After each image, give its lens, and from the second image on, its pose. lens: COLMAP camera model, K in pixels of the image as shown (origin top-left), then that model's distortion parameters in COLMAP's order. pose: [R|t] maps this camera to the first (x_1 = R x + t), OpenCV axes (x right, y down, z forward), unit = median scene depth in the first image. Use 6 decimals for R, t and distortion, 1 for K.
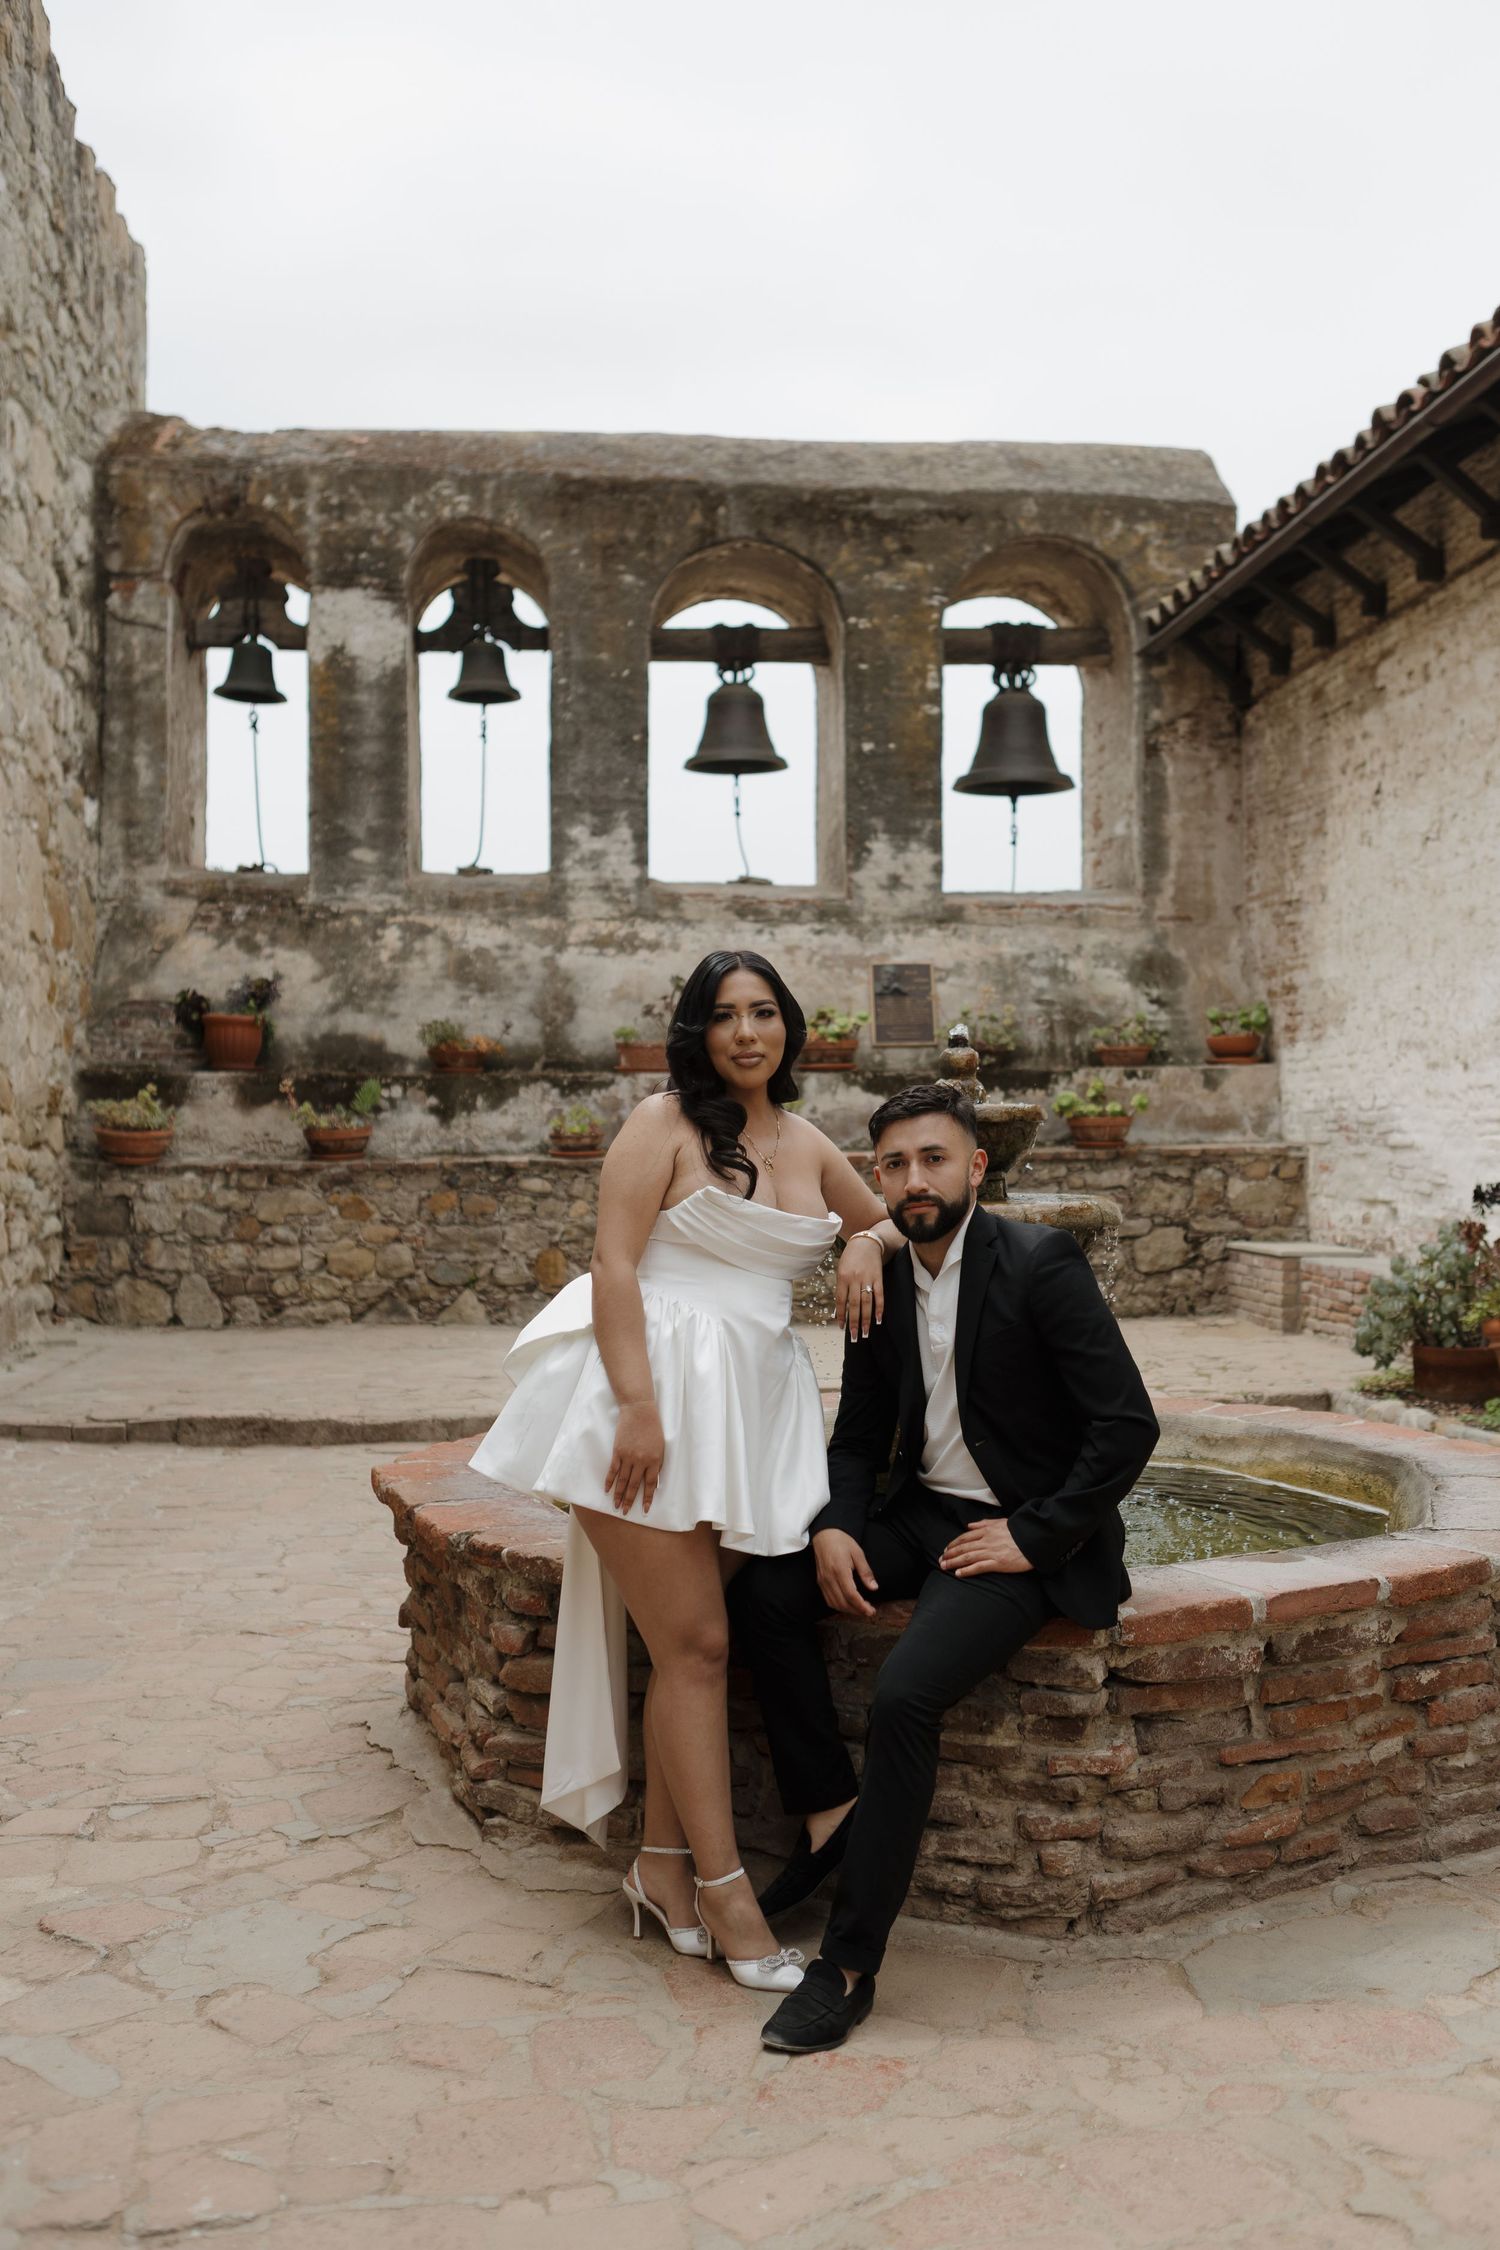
lens RADIAL K [[2115.8, 0, 752.3], [0, 2115.8, 1106.2], [0, 0, 1]] dist [-0.006737, 0.002775]
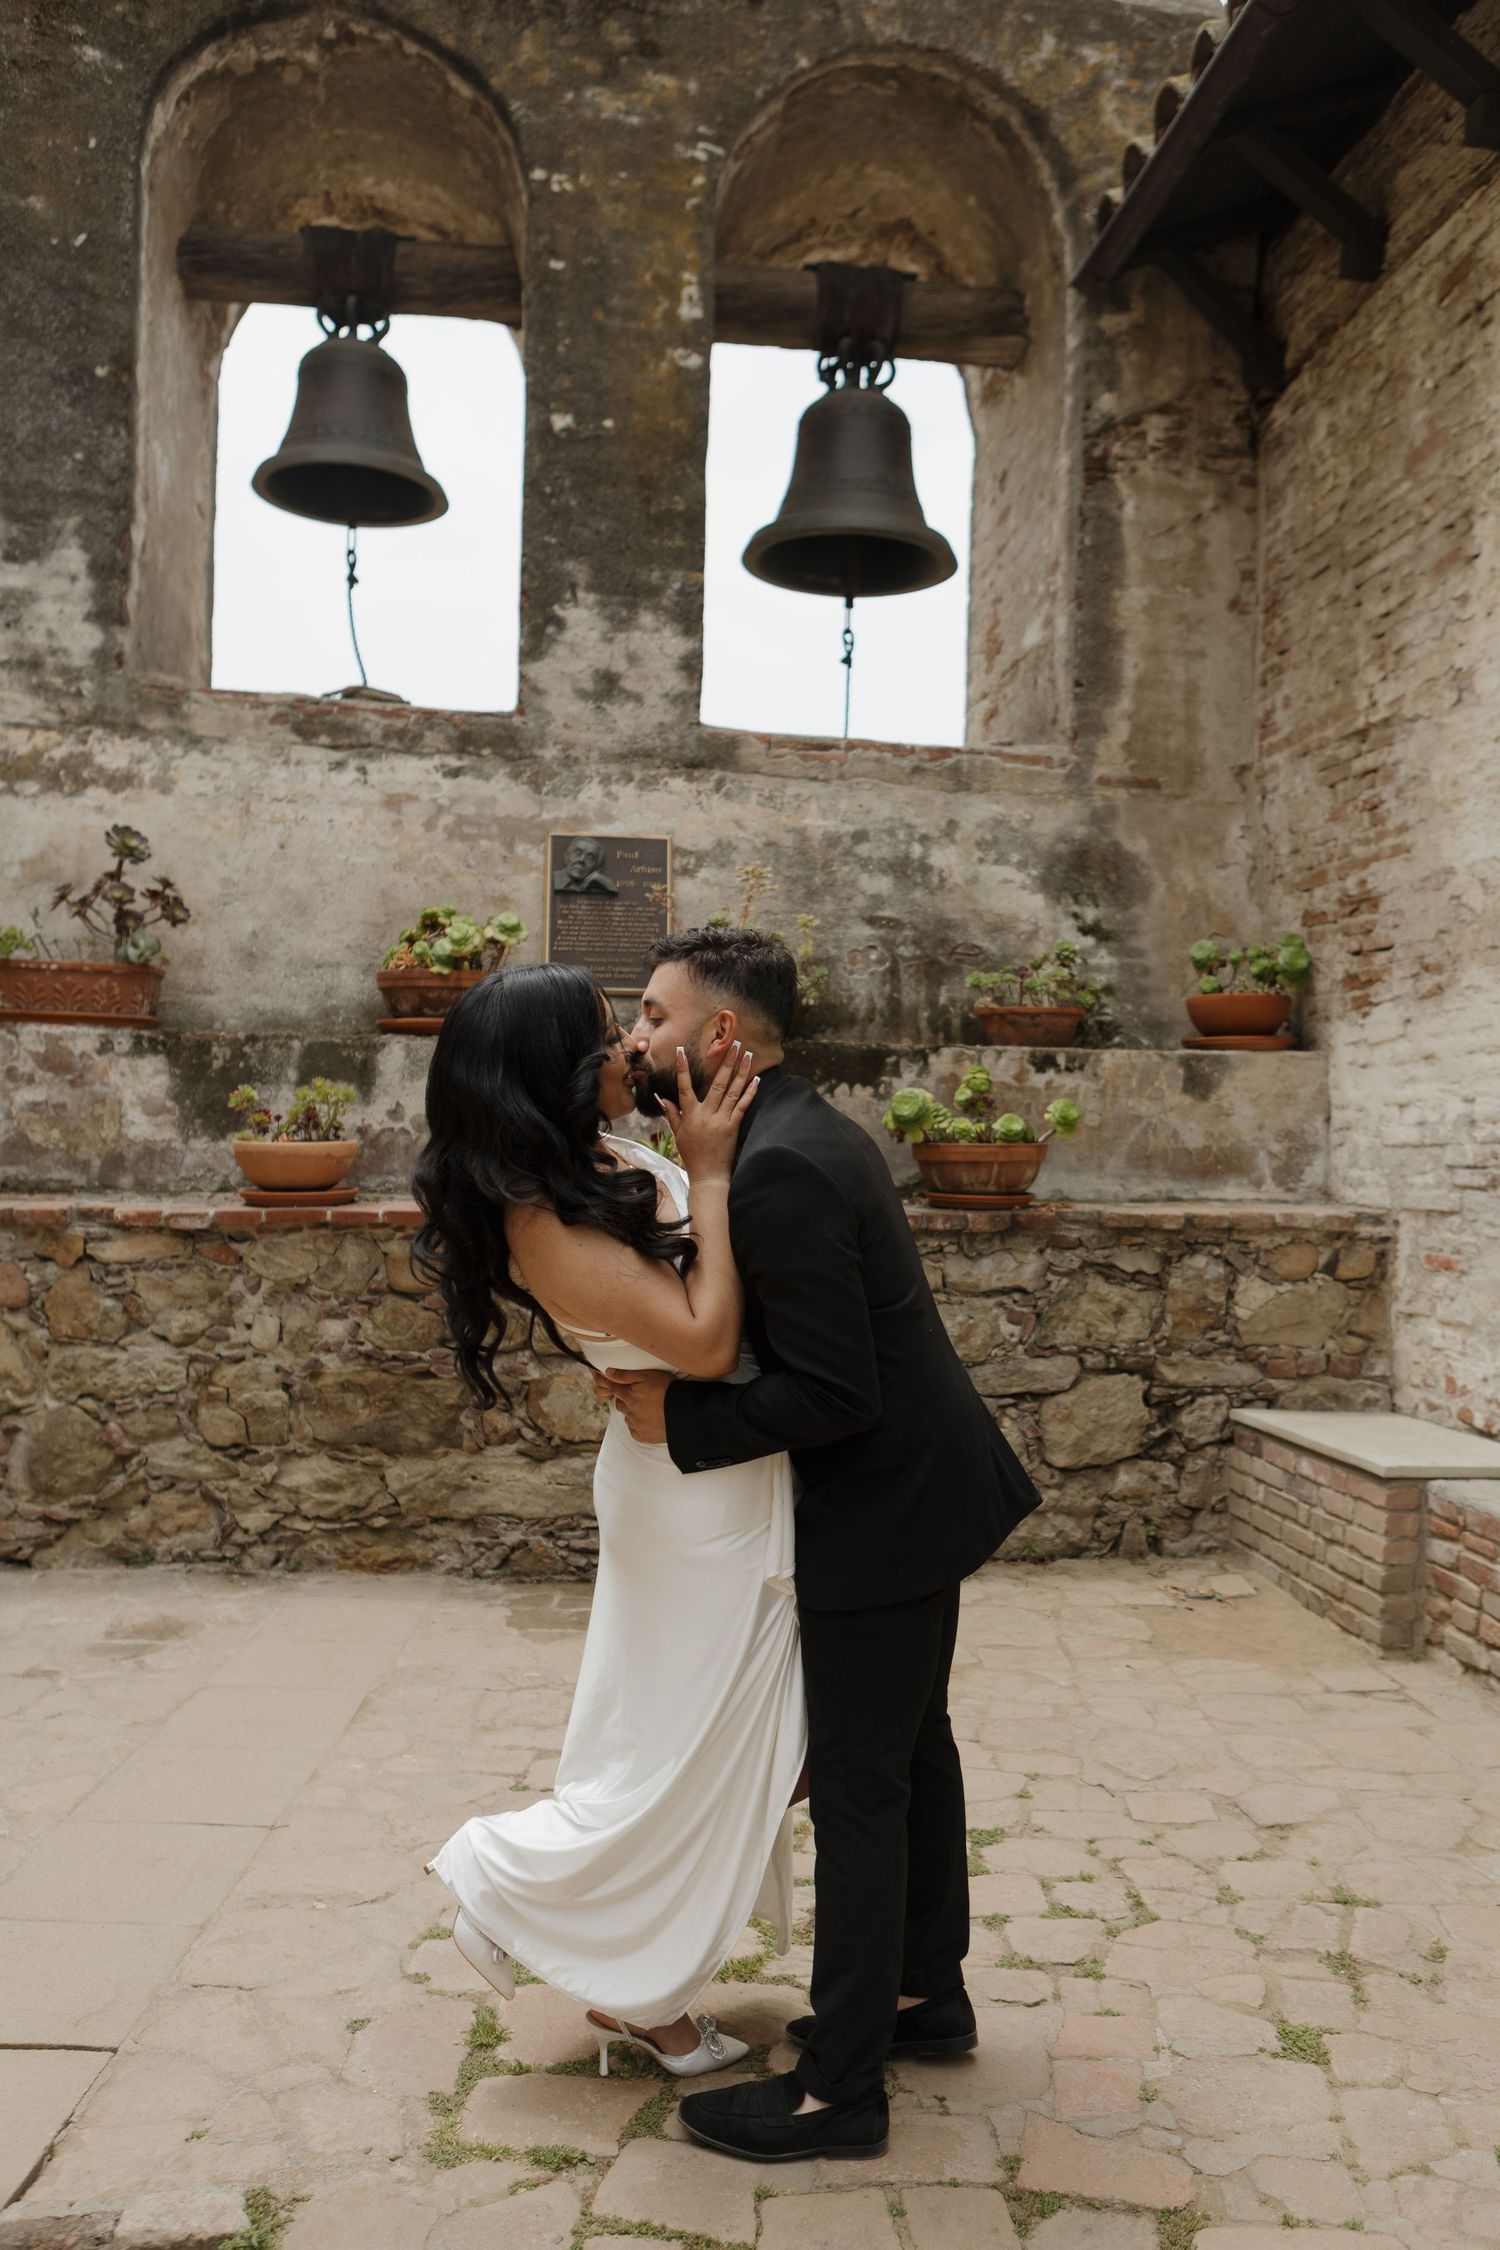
lens RADIAL K [[2545.9, 0, 750.0], [0, 2545.9, 1125.0], [0, 0, 1]] dist [0.008406, -0.008579]
pose [[0.997034, 0.030362, 0.070723, 0.062617], [-0.030382, 0.999538, -0.000791, 0.002560], [-0.070715, -0.001360, 0.997496, 0.375026]]
